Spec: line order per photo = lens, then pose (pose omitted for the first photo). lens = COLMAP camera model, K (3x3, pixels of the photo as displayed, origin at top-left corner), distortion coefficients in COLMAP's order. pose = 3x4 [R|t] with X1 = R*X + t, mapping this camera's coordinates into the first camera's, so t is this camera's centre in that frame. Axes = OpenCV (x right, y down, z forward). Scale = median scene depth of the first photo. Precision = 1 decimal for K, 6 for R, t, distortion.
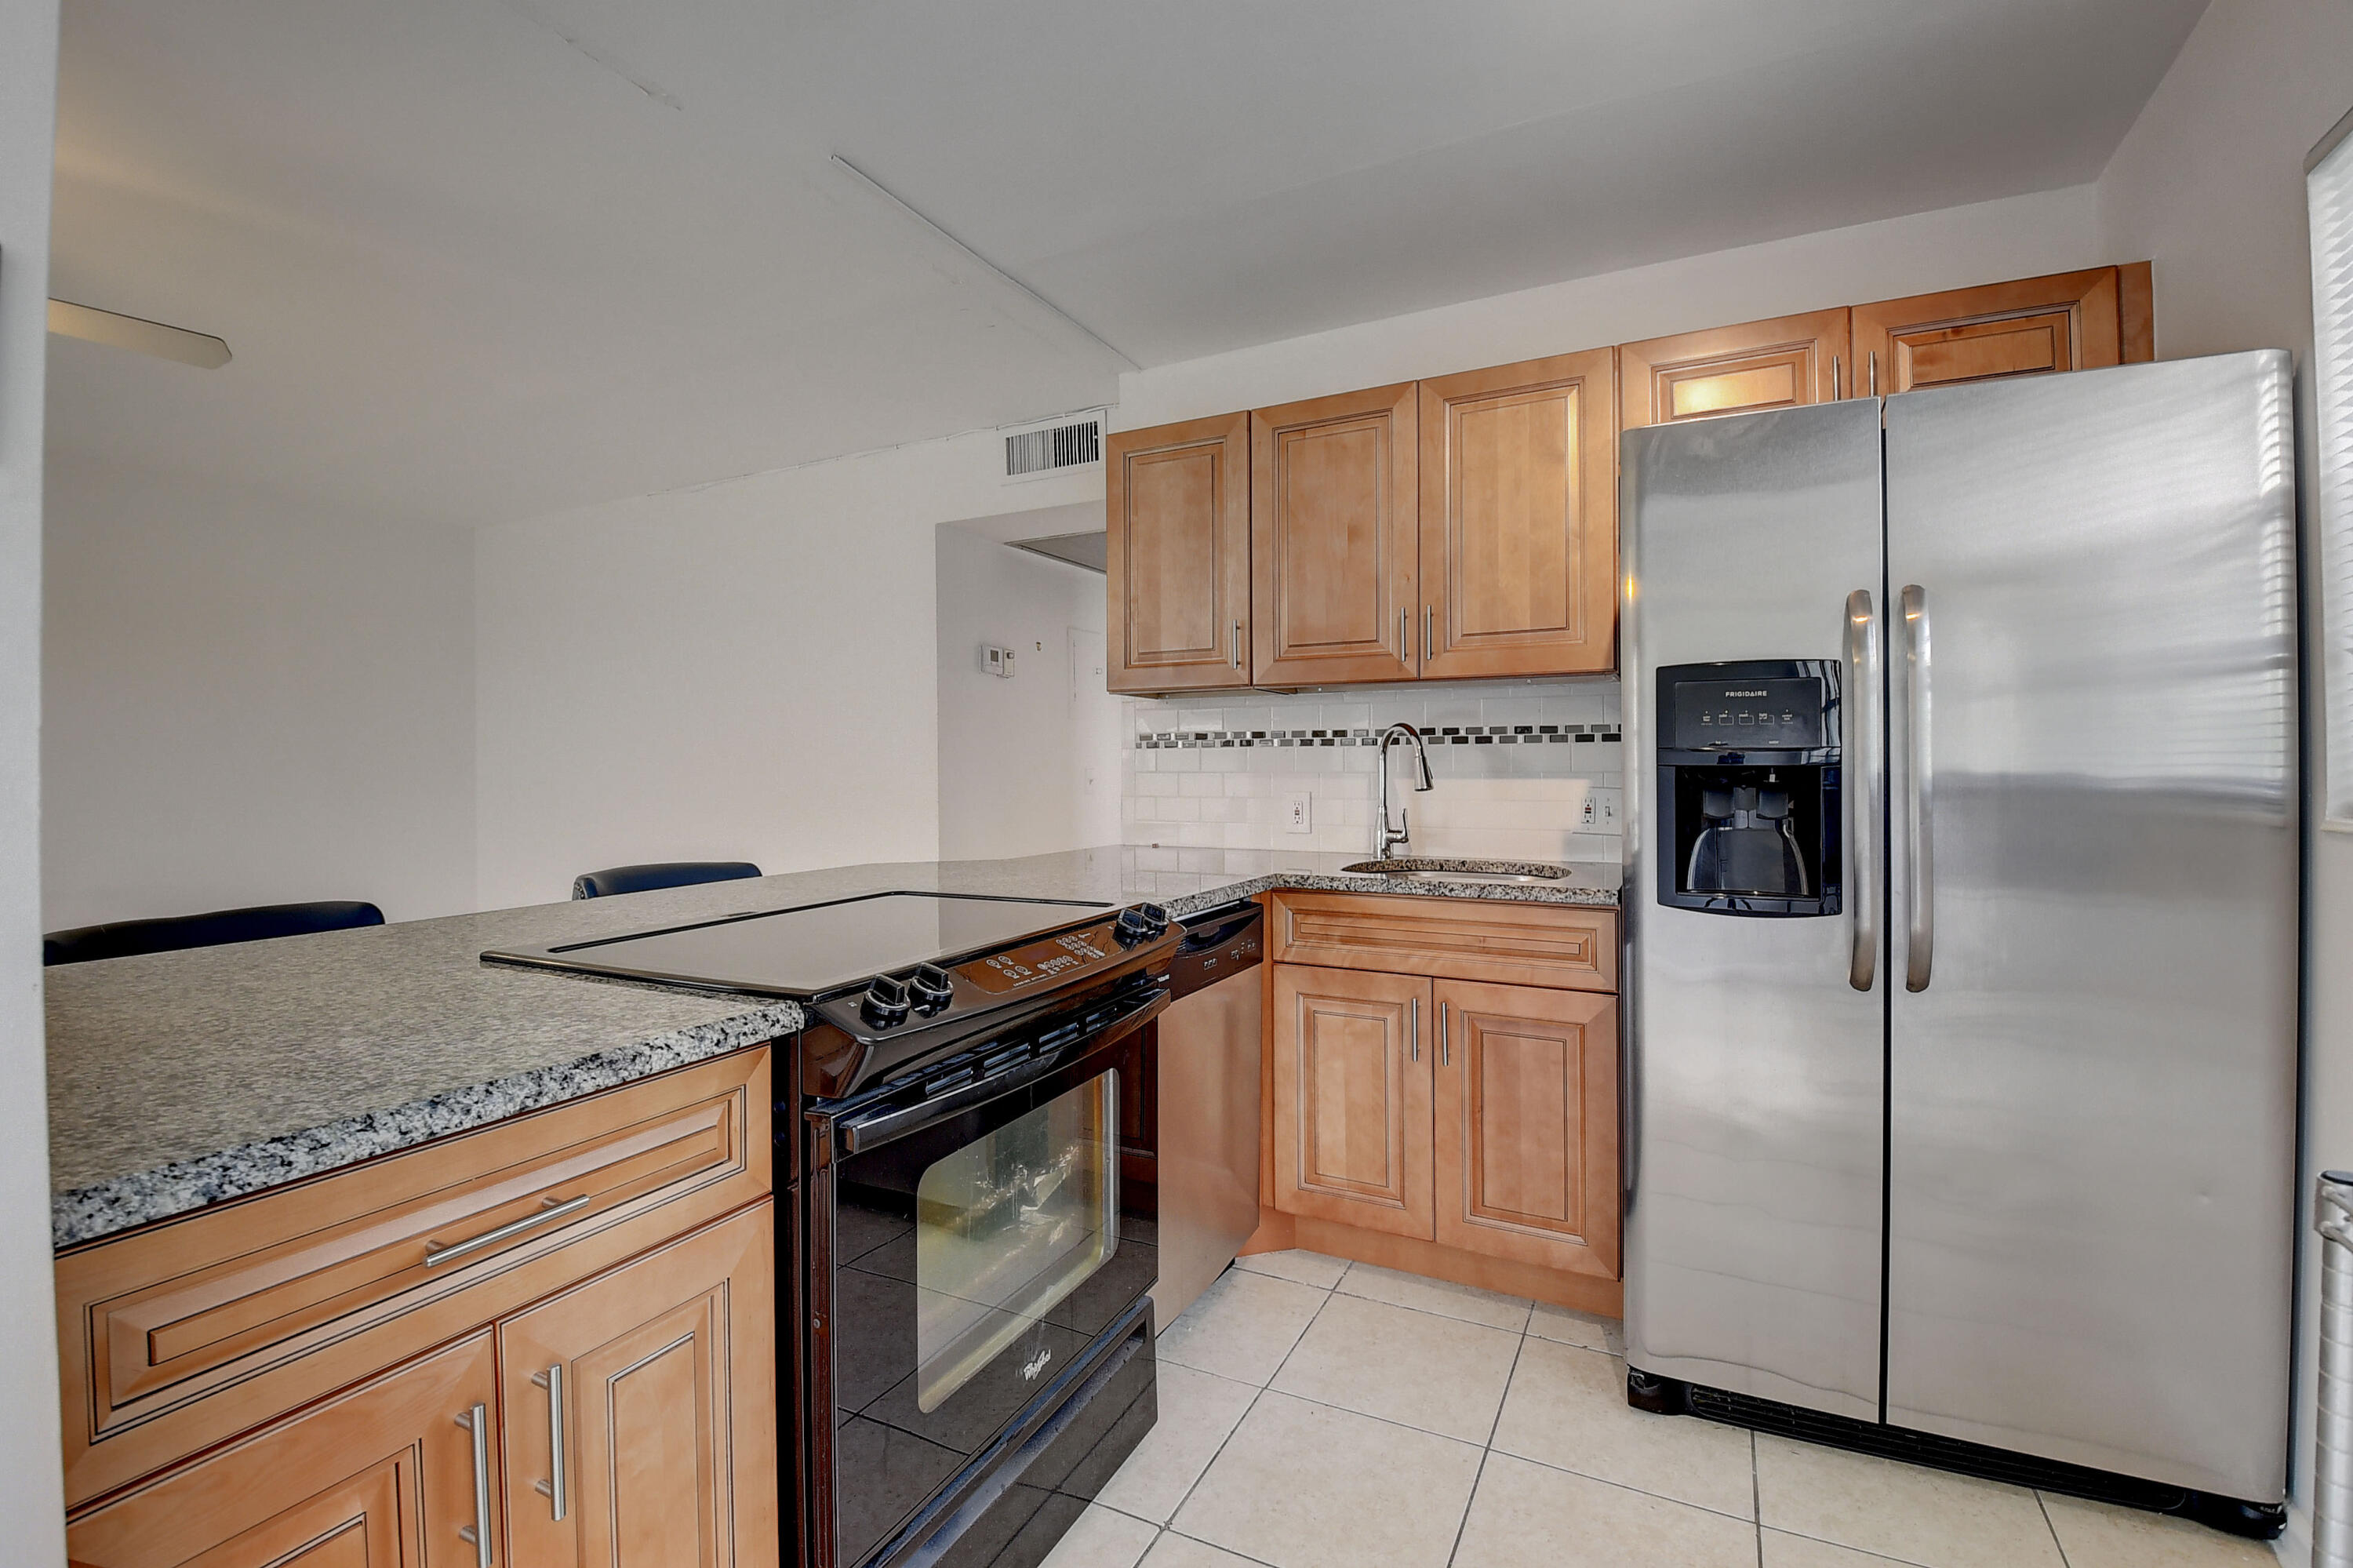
lens RADIAL K [[1049.1, 0, 1161.1], [0, 1049.1, 756.7], [0, 0, 1]] dist [0.016763, -0.030404]
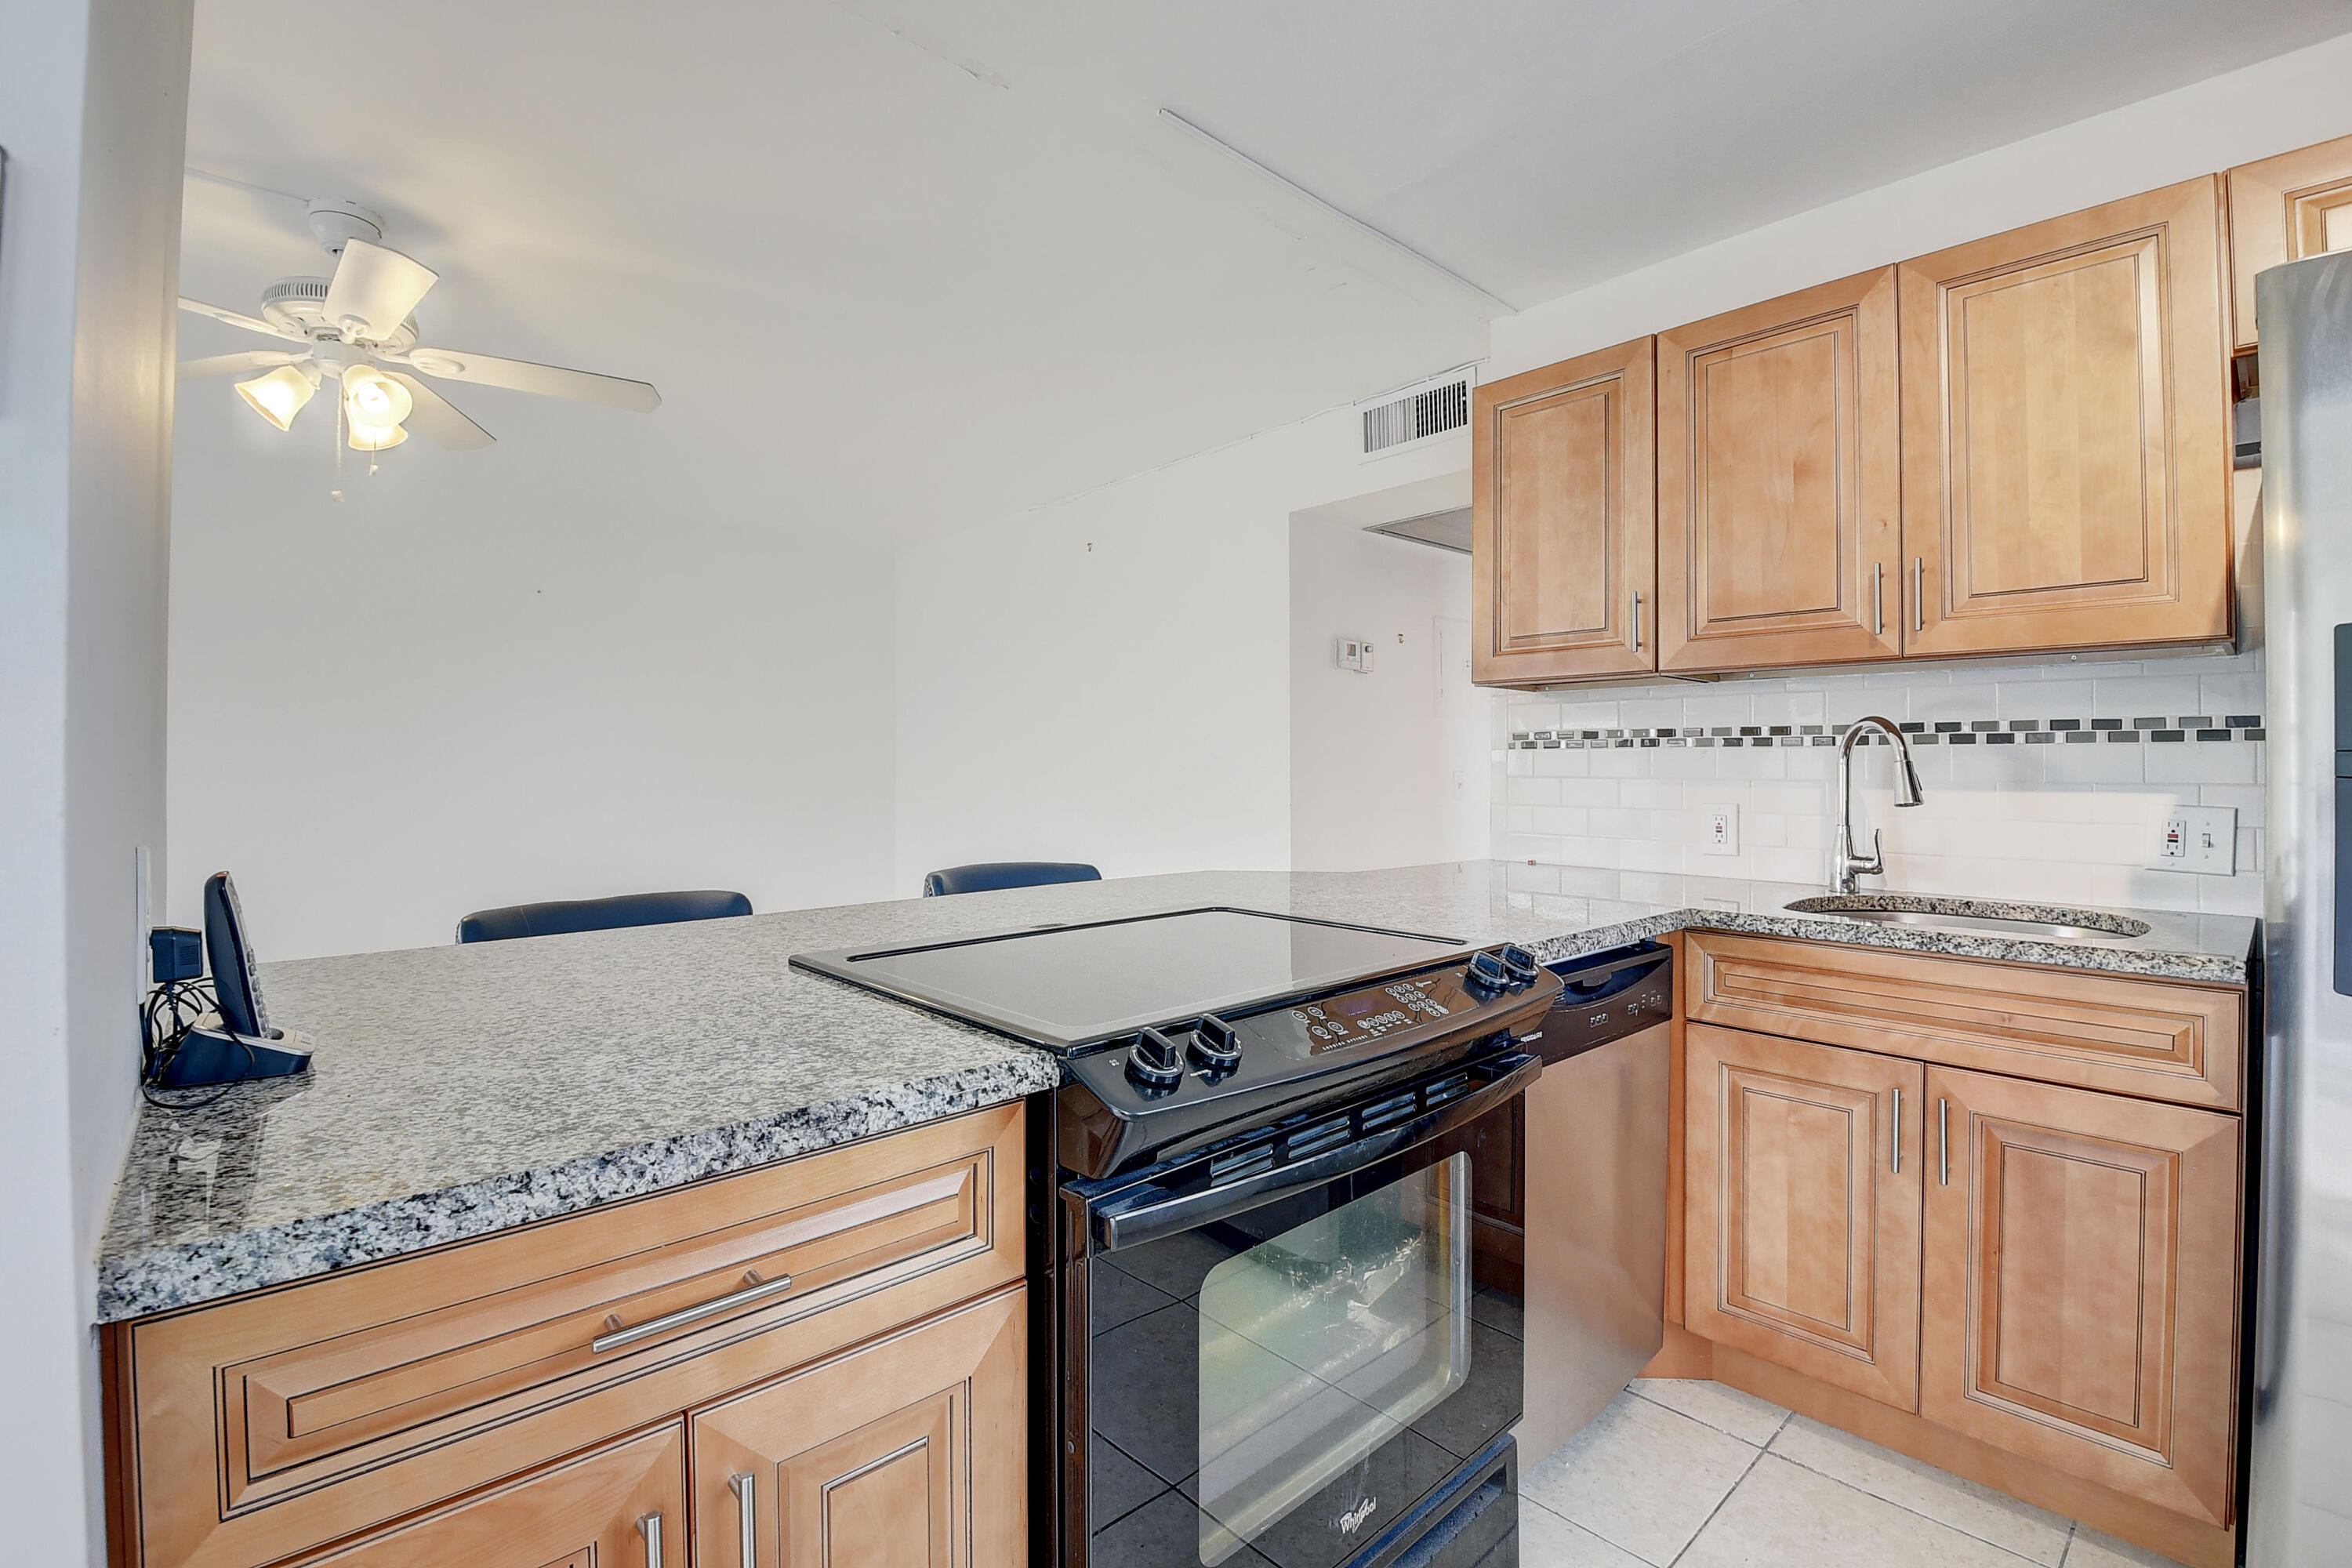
lens RADIAL K [[1048.6, 0, 1160.7], [0, 1048.6, 756.7], [0, 0, 1]] dist [0.016763, -0.030404]
pose [[0.937653, 0.003829, -0.347551, 0.011661], [-0.004022, 0.999992, 0.000166, -0.001115], [0.347549, 0.001242, 0.937661, 0.132250]]
